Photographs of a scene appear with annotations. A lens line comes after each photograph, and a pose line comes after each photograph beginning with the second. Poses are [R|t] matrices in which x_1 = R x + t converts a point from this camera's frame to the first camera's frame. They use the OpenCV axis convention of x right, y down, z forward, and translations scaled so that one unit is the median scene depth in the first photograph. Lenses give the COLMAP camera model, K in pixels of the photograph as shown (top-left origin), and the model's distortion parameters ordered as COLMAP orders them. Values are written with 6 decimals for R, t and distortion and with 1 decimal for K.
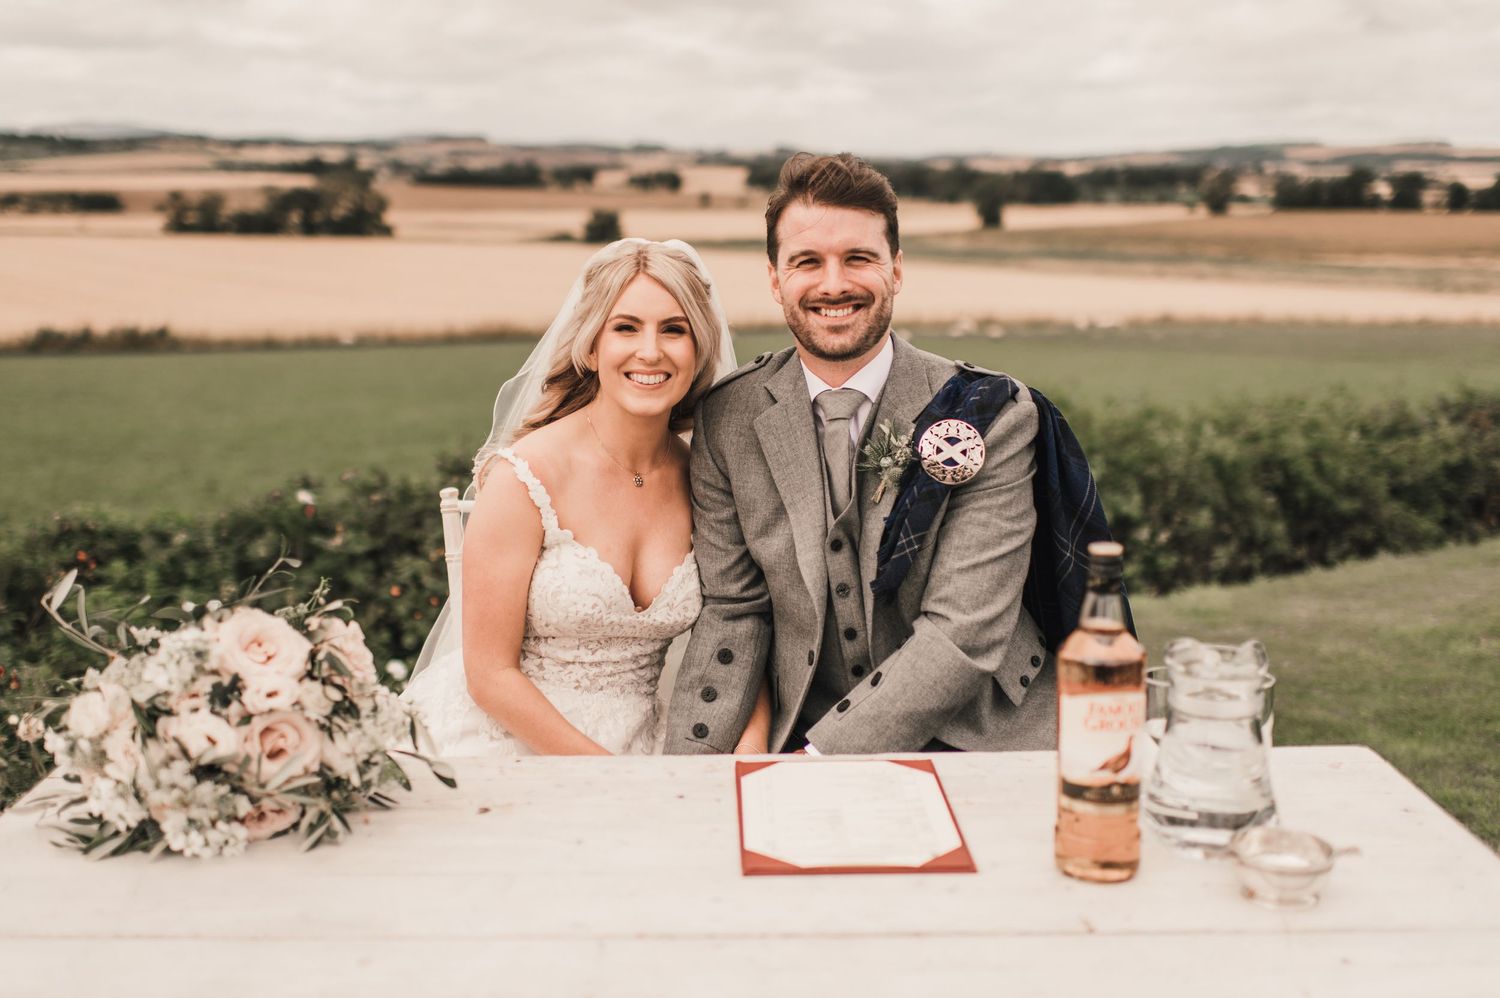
lens RADIAL K [[1486.7, 0, 752.9], [0, 1486.7, 520.6], [0, 0, 1]] dist [-0.003249, -0.009599]
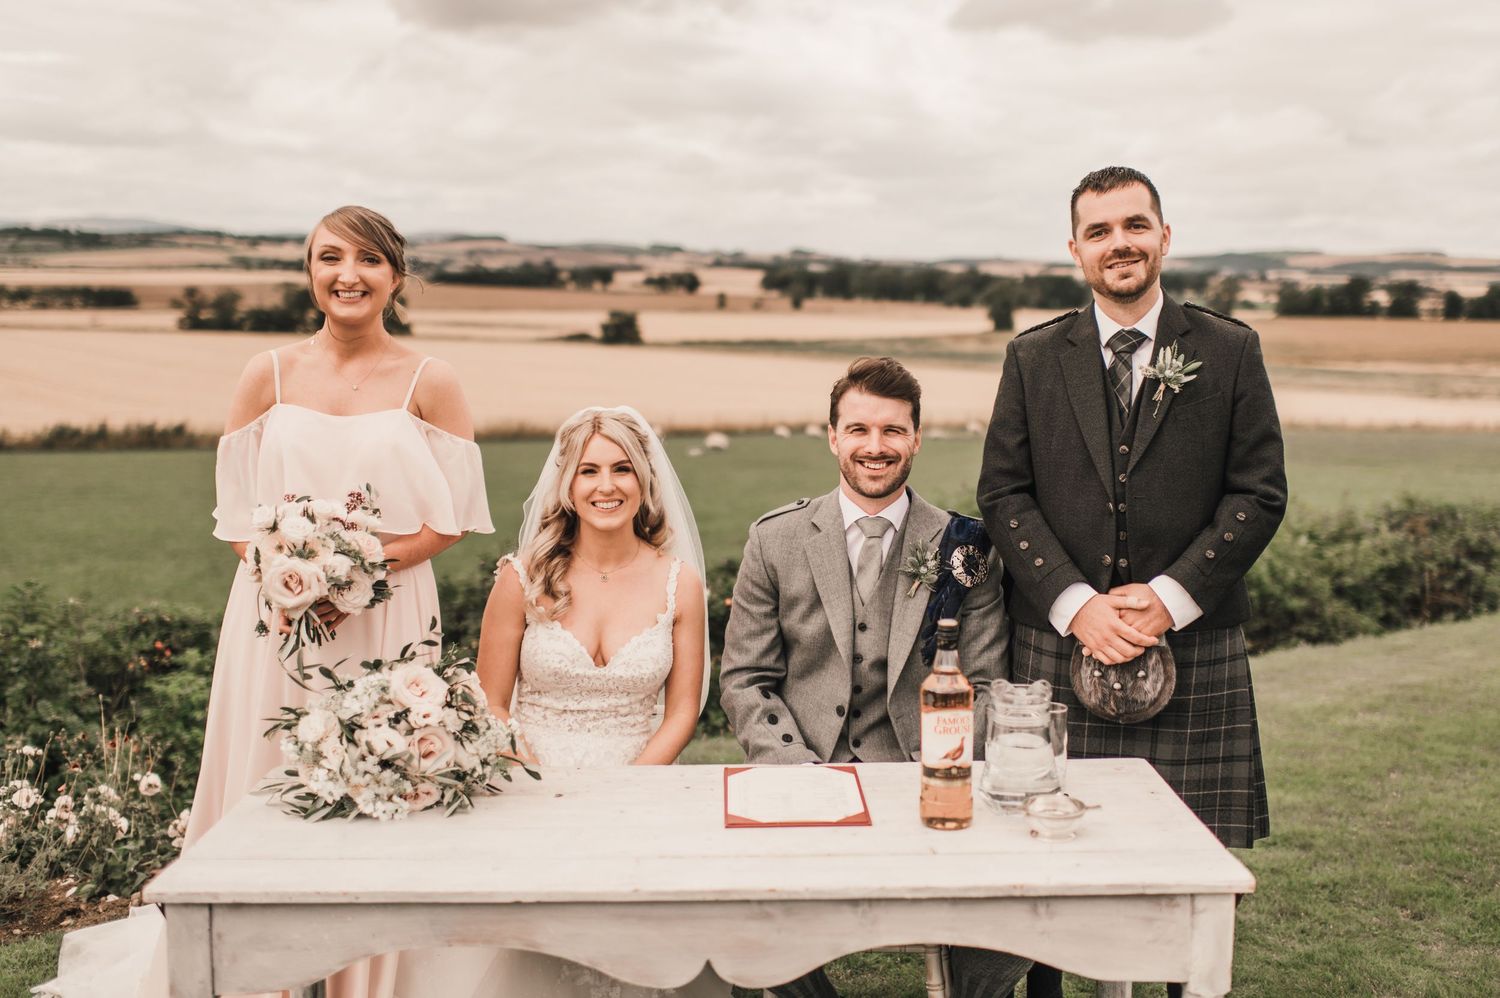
lens RADIAL K [[1486.7, 0, 752.9], [0, 1486.7, 520.6], [0, 0, 1]] dist [-0.003249, -0.009599]
pose [[0.999943, 0.002409, -0.010367, 0.016245], [-0.003092, 0.997790, -0.066372, 0.006663], [0.010184, 0.066400, 0.997741, -0.260890]]
